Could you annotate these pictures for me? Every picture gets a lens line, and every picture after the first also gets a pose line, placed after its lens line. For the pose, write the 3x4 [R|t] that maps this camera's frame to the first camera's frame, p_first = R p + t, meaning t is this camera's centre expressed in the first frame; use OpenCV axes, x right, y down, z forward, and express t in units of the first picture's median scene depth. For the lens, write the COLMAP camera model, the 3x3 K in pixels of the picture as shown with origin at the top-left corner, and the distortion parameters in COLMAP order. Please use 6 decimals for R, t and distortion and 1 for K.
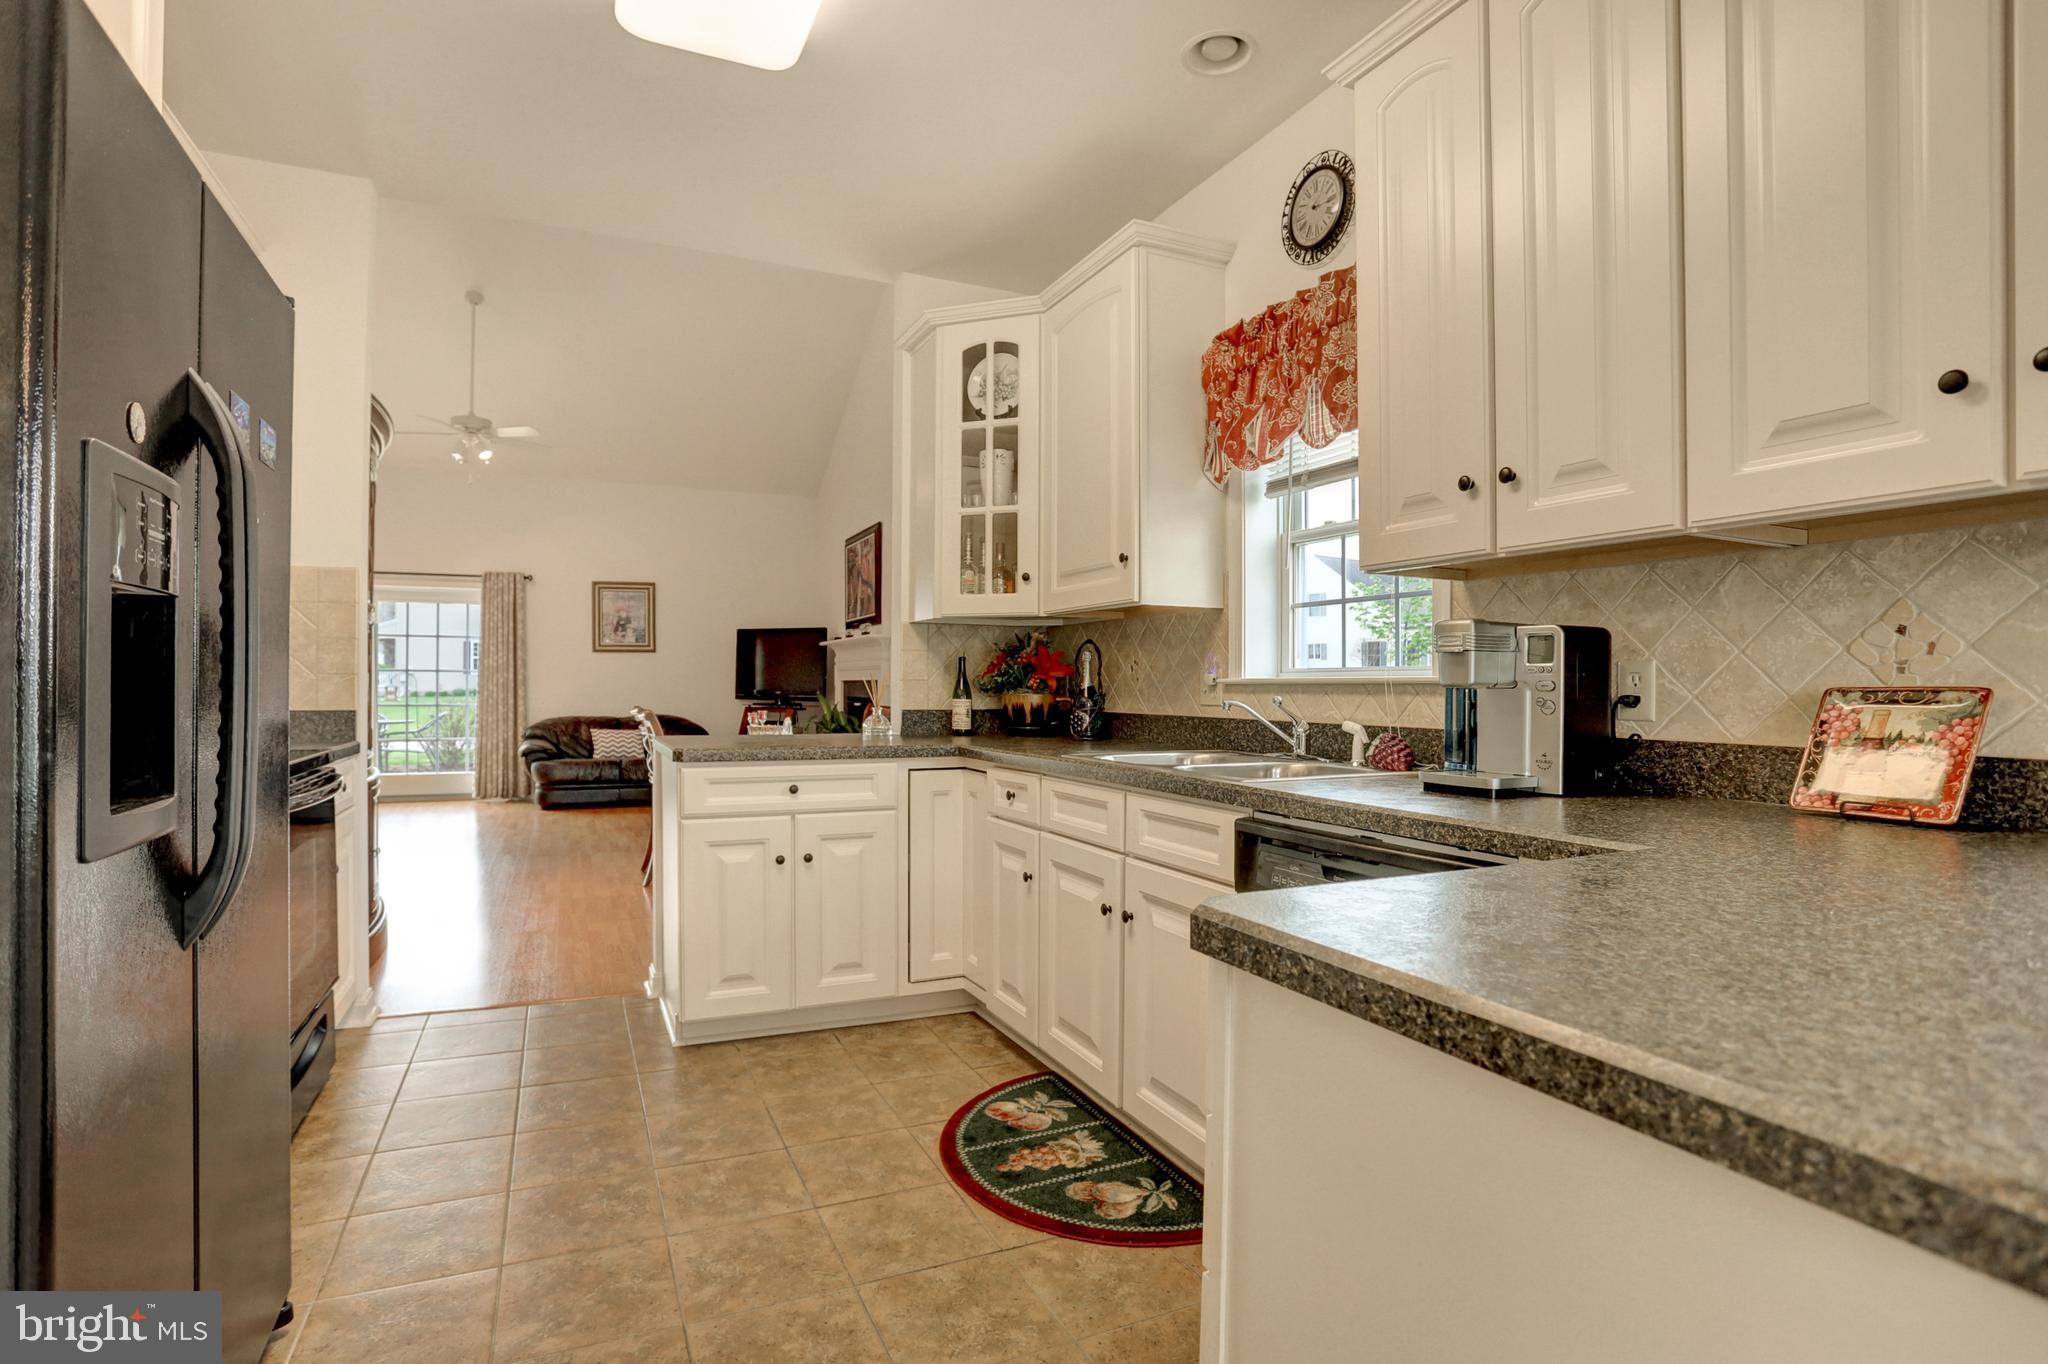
lens RADIAL K [[998.0, 0, 1015.4], [0, 998.0, 689.5], [0, 0, 1]] dist [-0.074214, 0.030306]
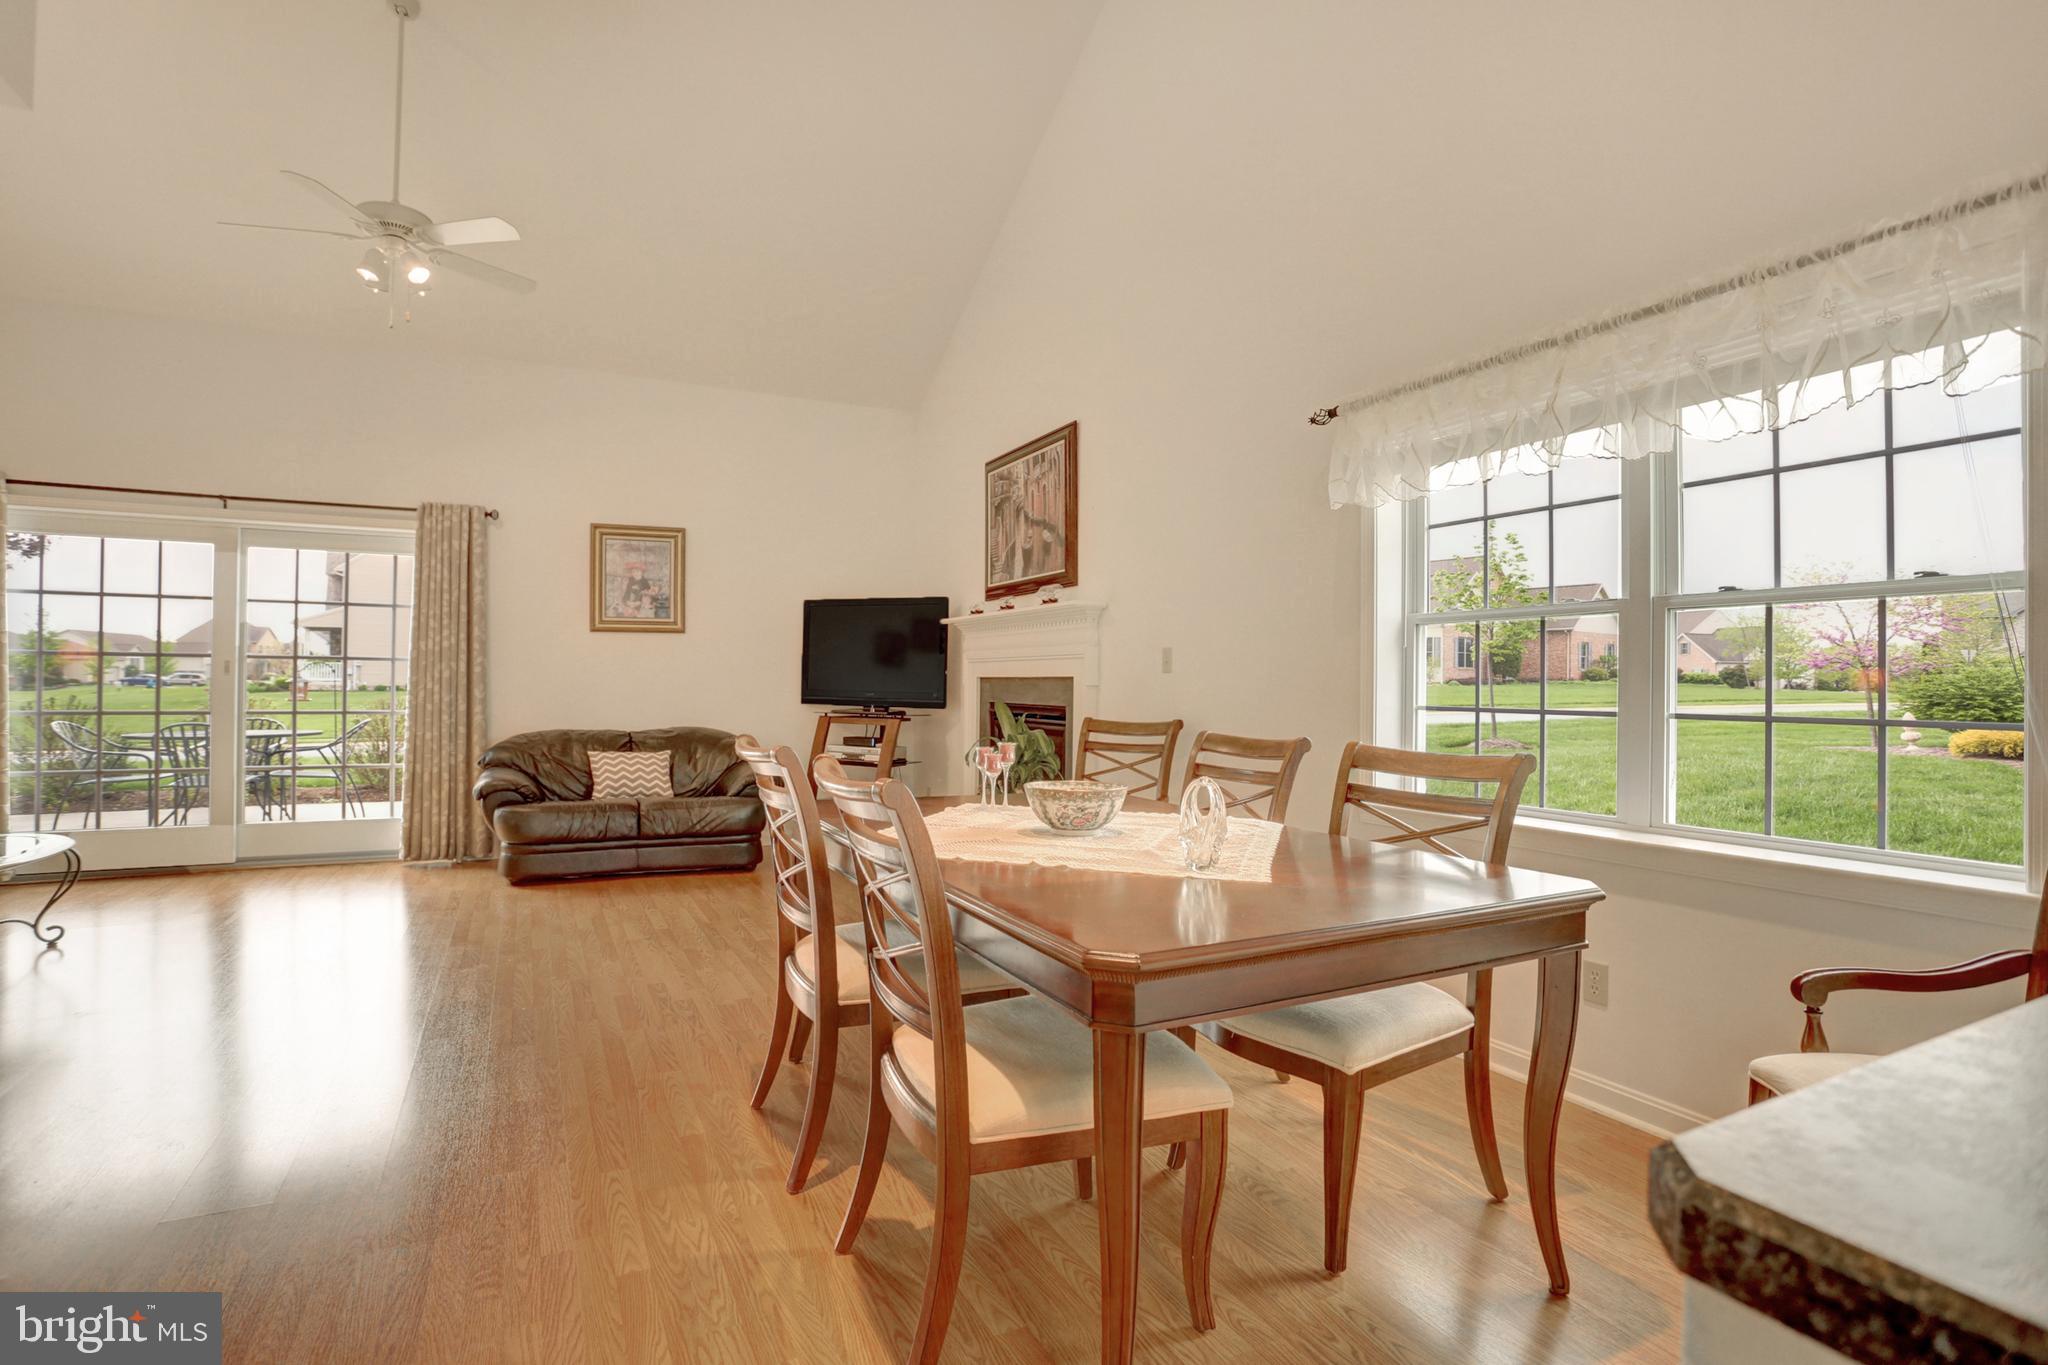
lens RADIAL K [[993.3, 0, 1014.5], [0, 993.3, 673.6], [0, 0, 1]] dist [-0.080099, 0.037930]
pose [[0.999360, 0.005139, 0.035398, -0.585107], [-0.004703, 0.999912, -0.012380, -0.011532], [-0.035458, 0.012206, 0.999297, 1.170226]]
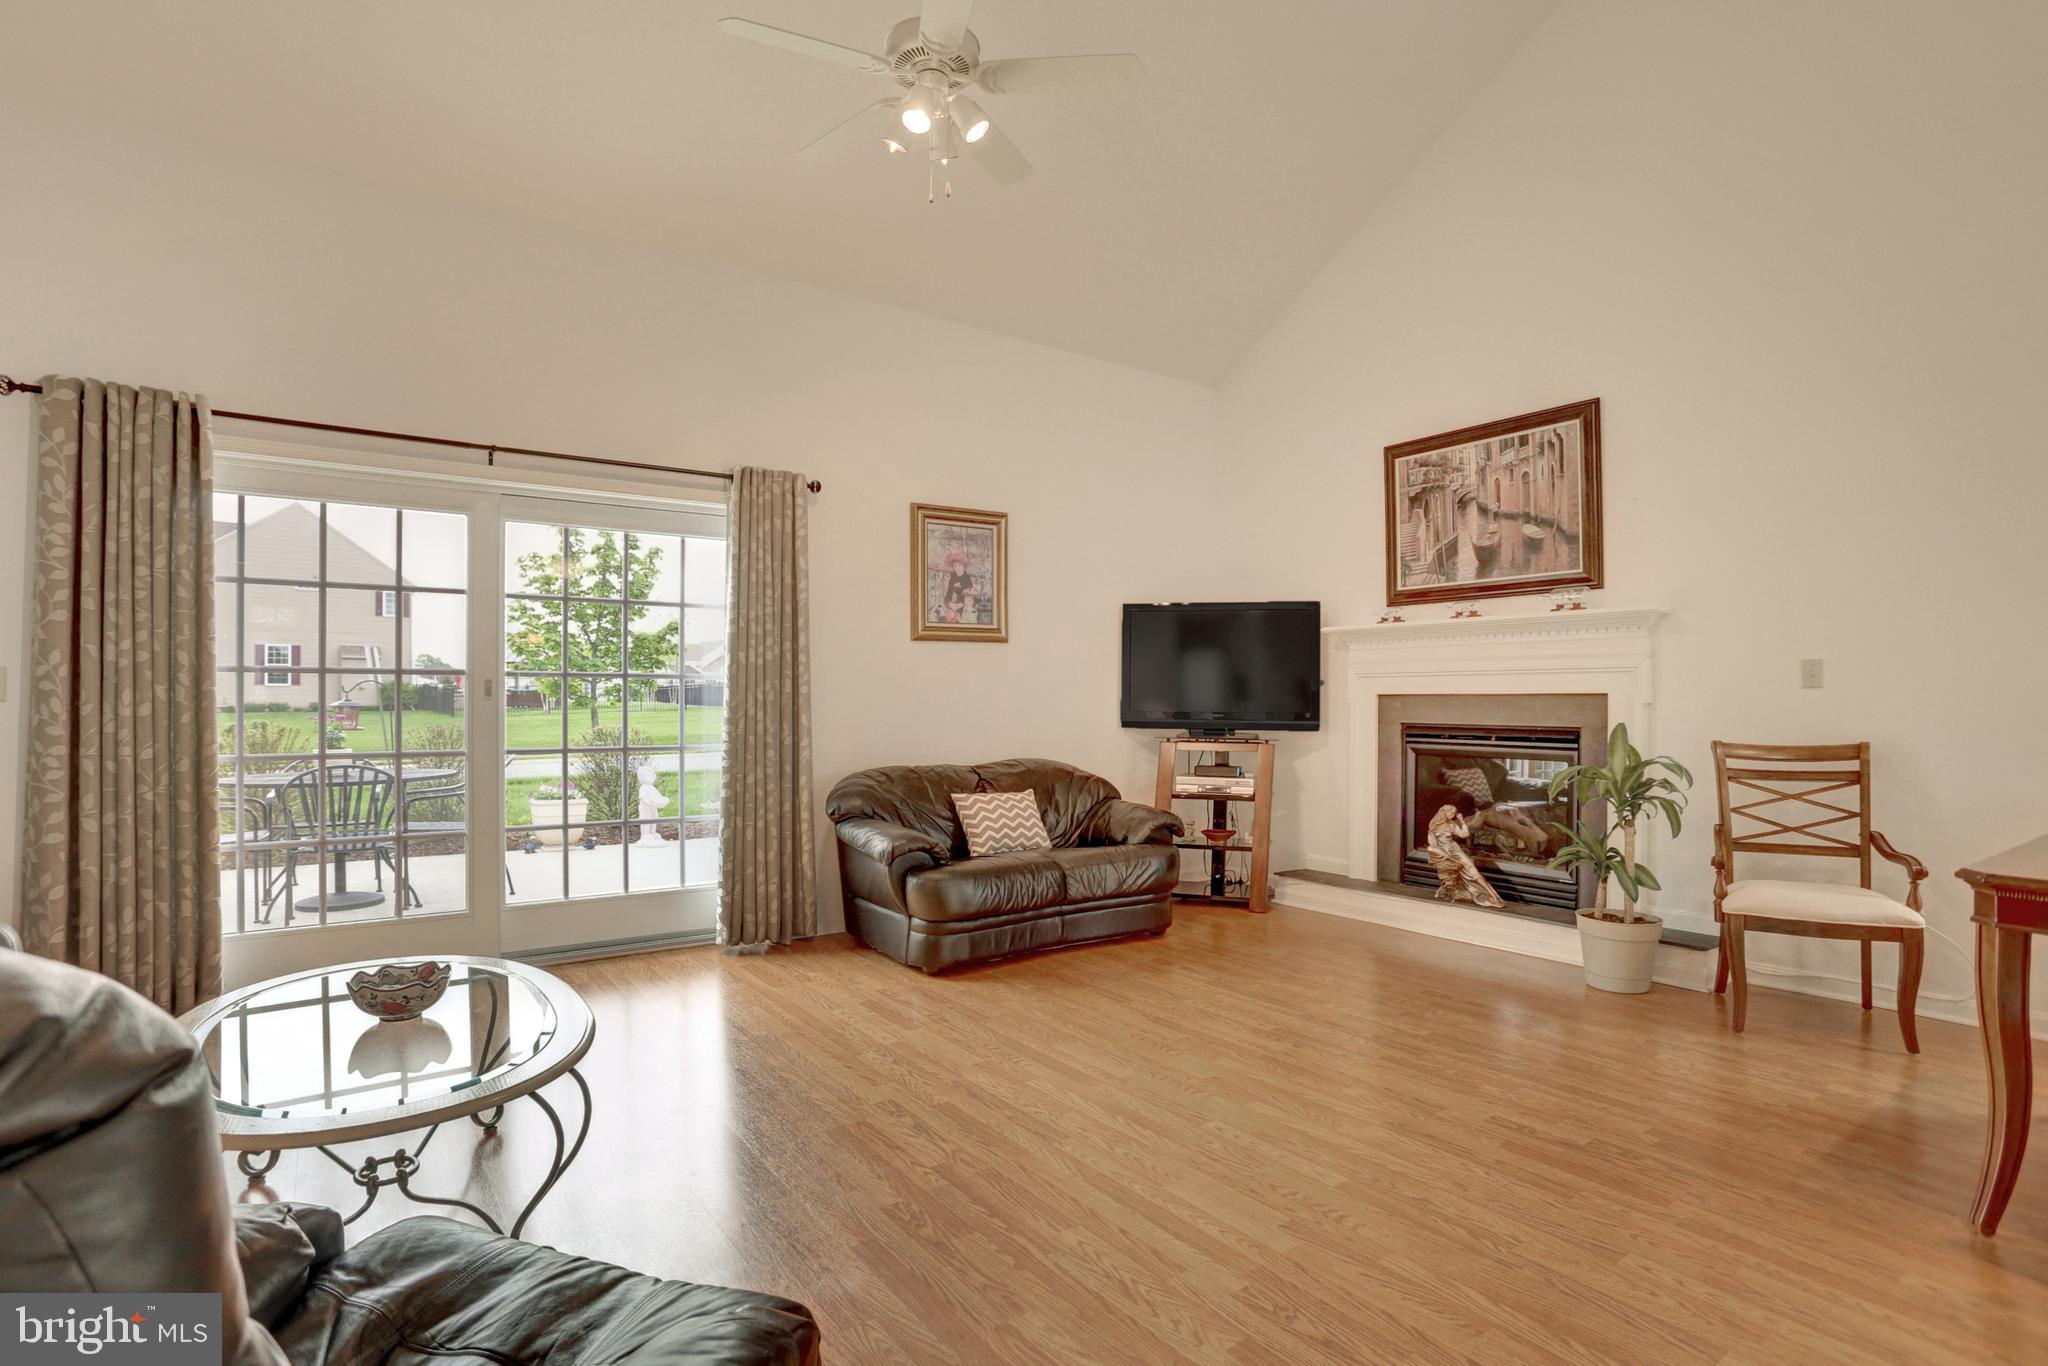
lens RADIAL K [[998.0, 0, 1015.4], [0, 998.0, 690.5], [0, 0, 1]] dist [-0.074214, 0.030306]
pose [[0.982047, -0.001716, 0.188629, -1.628962], [0.003897, 0.999930, -0.011193, -0.019207], [-0.188597, 0.011727, 0.981985, 1.641349]]
